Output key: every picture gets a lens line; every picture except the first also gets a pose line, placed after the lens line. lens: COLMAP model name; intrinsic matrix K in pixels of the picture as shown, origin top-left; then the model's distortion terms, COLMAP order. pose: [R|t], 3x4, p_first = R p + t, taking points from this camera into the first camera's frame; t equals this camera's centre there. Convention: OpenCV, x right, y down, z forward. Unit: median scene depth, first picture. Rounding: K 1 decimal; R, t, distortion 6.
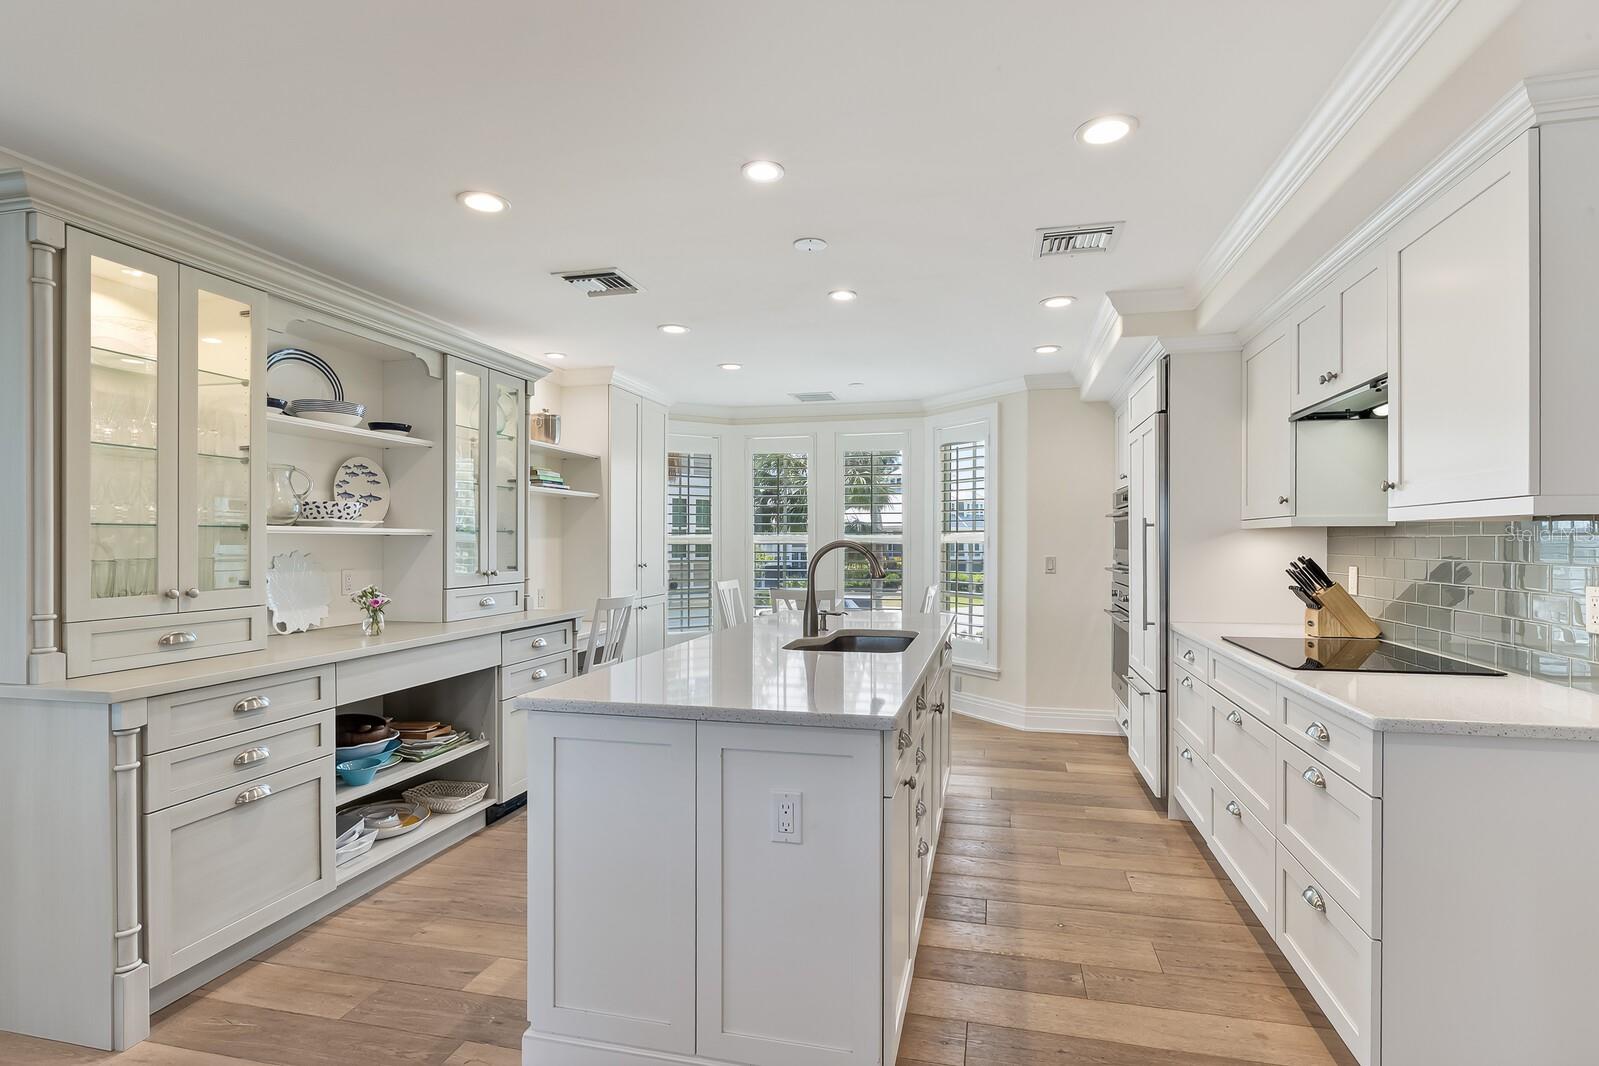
lens RADIAL K [[796.7, 0, 804.2], [0, 796.7, 545.5], [0, 0, 1]] dist [-0.005472, -0.000146]
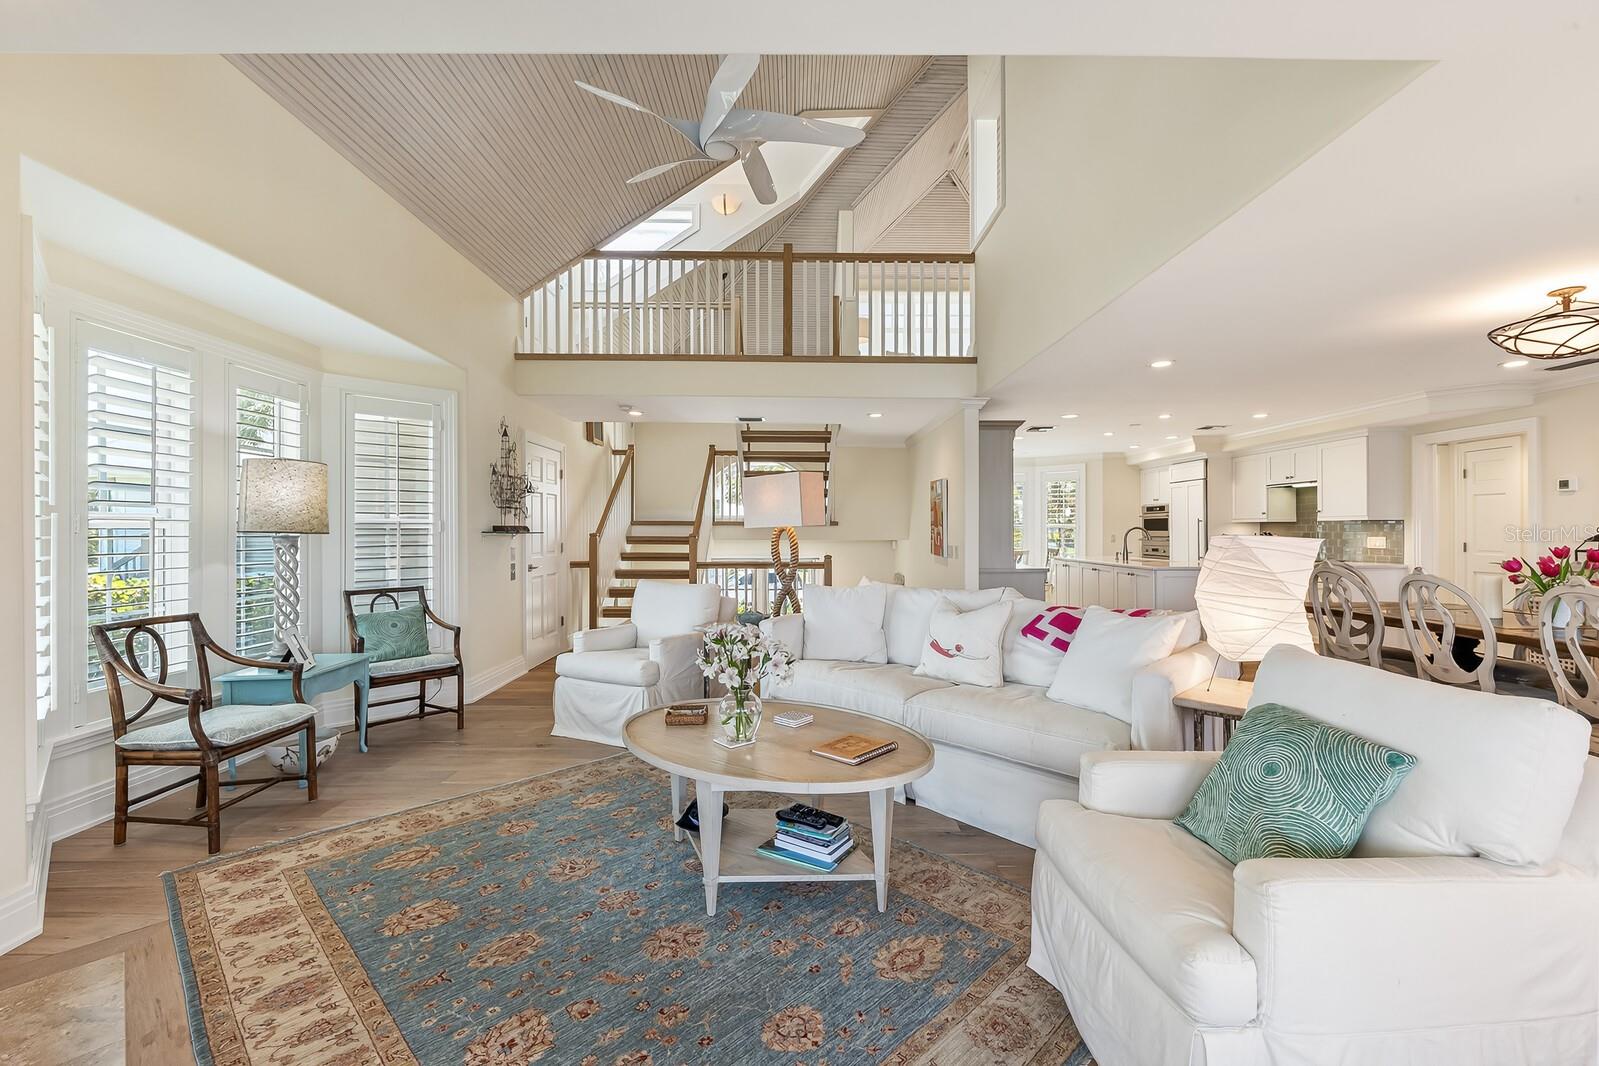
lens RADIAL K [[670.6, 0, 800.1], [0, 670.6, 532.4], [0, 0, 1]] dist [0.000401, -0.000996]
pose [[0.973065, 0.001683, 0.230527, -1.671717], [-0.000936, 0.999994, -0.003349, 0.026302], [-0.230531, 0.003043, 0.973060, -1.062129]]
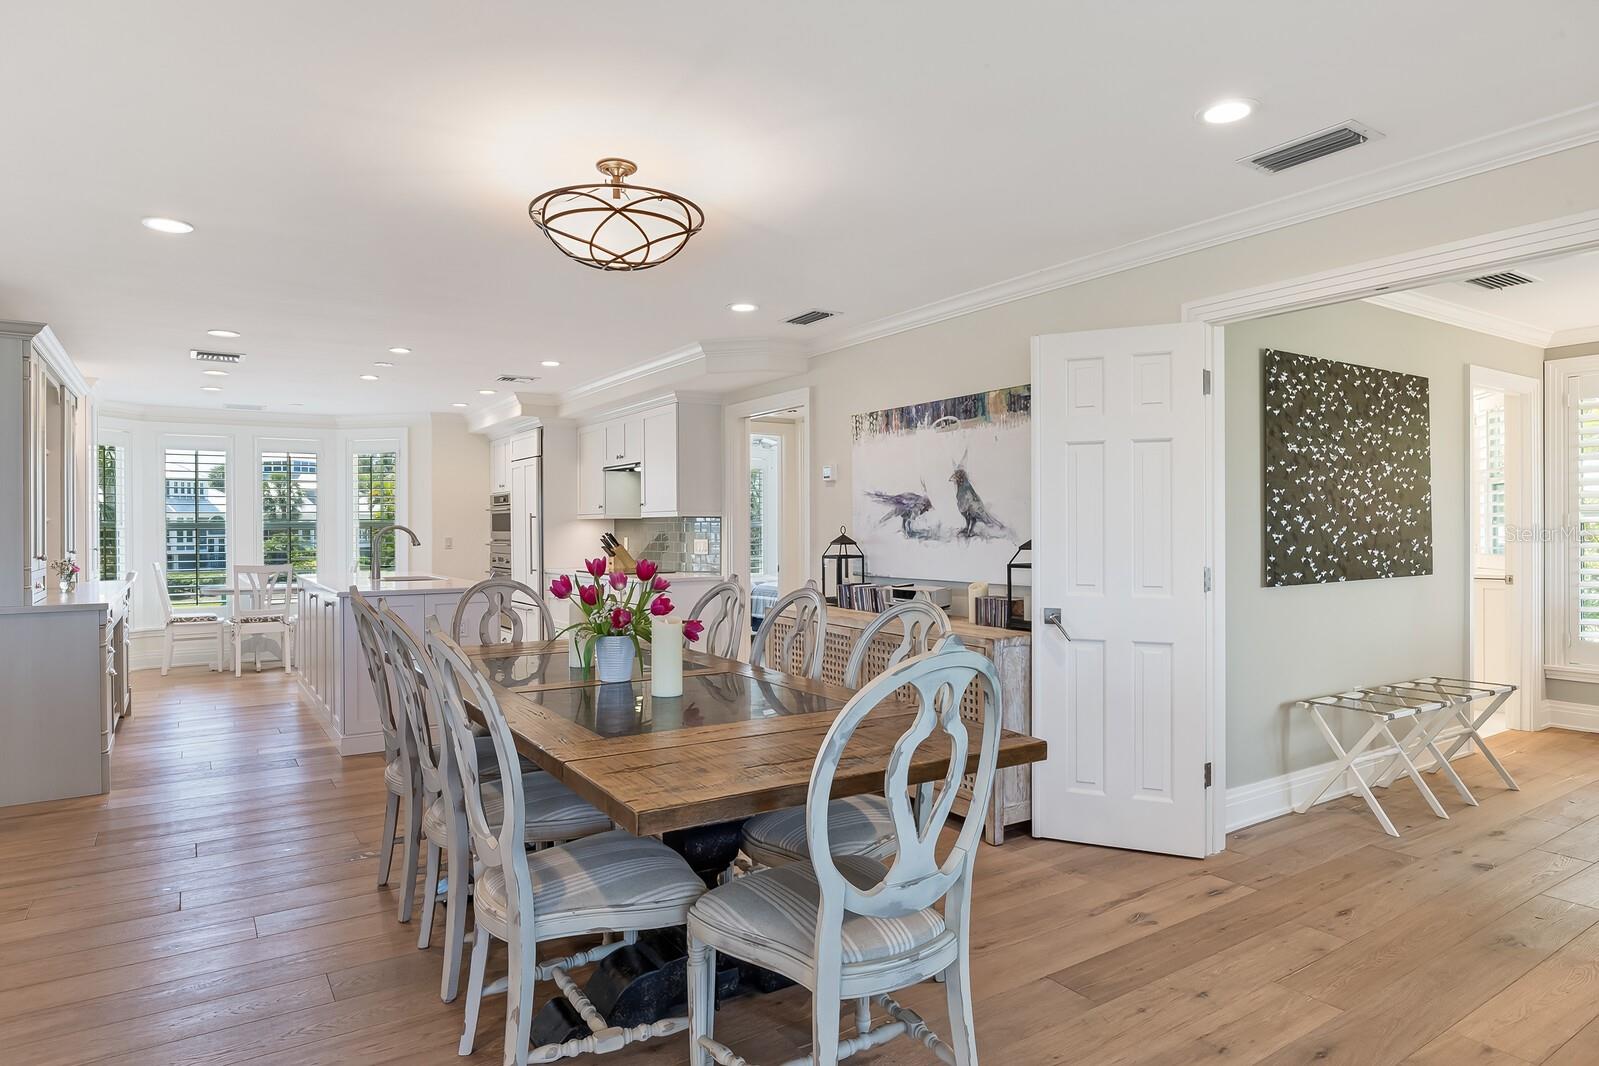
lens RADIAL K [[920.9, 0, 804.6], [0, 920.9, 535.2], [0, 0, 1]] dist [-0.020073, -0.000468]
pose [[0.678229, -0.007993, 0.734807, -0.845375], [0.008263, 0.999961, 0.003250, 0.017492], [-0.734804, 0.003868, 0.678269, -1.088869]]
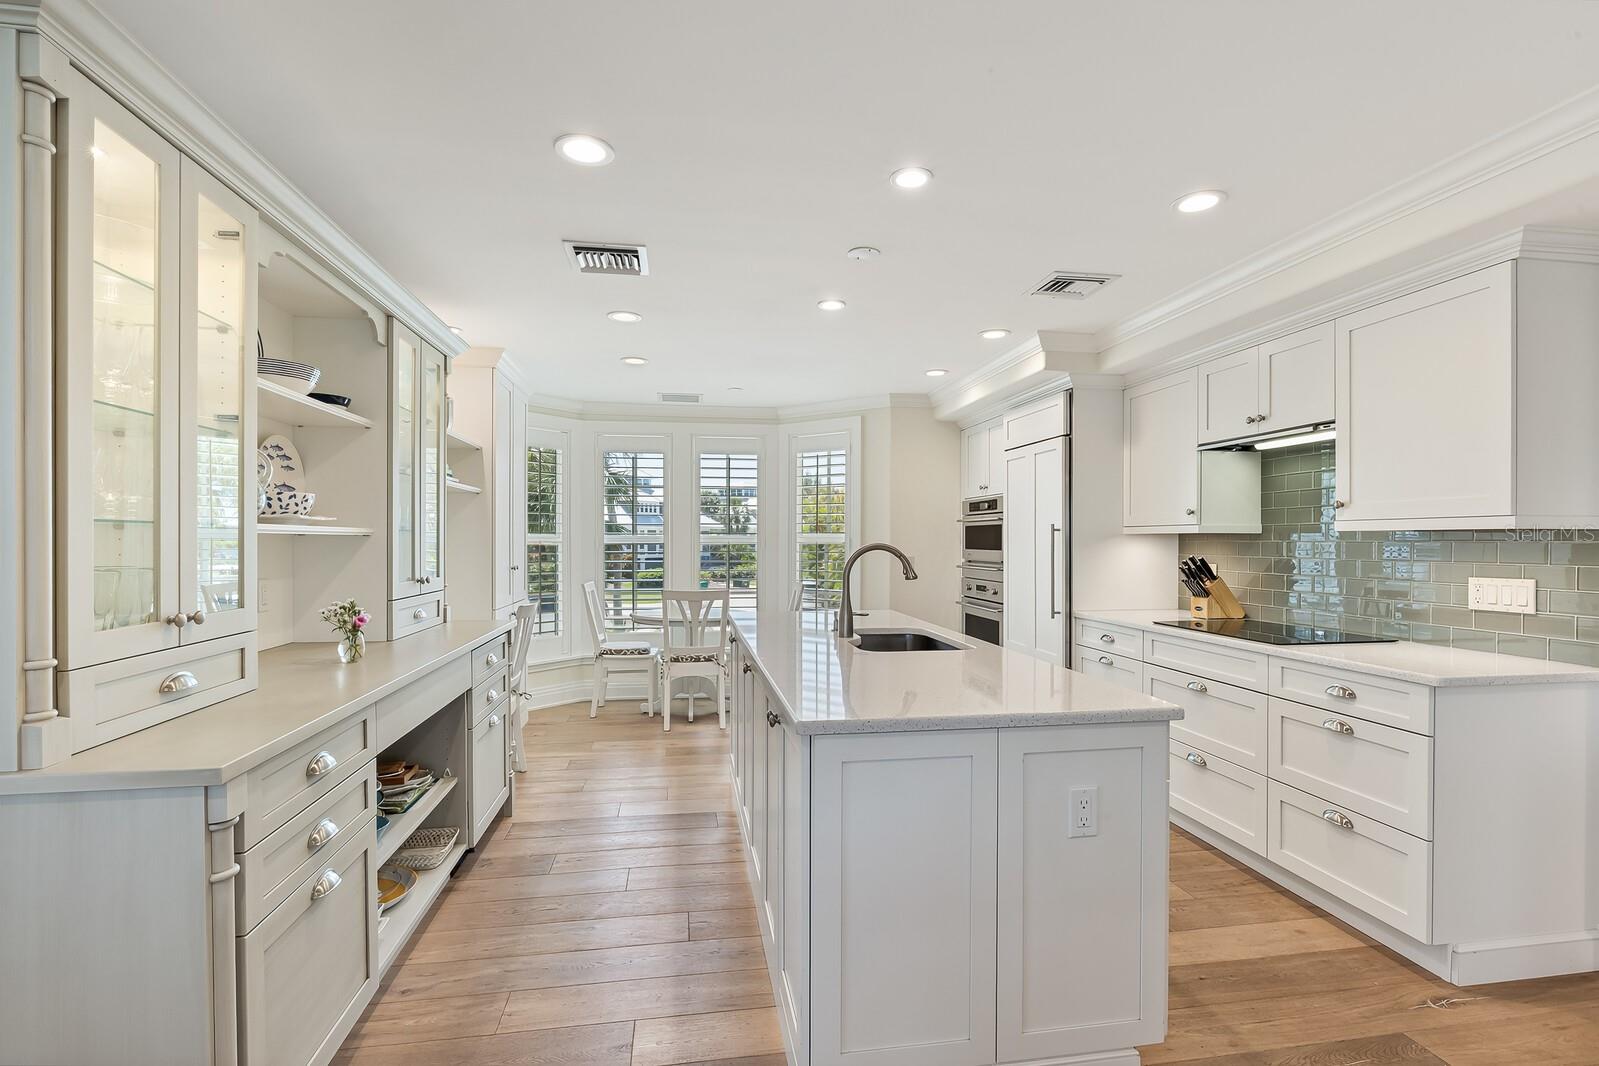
lens RADIAL K [[750.5, 0, 806.5], [0, 750.5, 547.5], [0, 0, 1]] dist [-0.011914, -0.000077]
pose [[0.921288, -0.000966, 0.388881, -0.412871], [-0.000954, 0.999988, 0.004745, -0.005292], [-0.388881, -0.004743, 0.921276, 0.135045]]
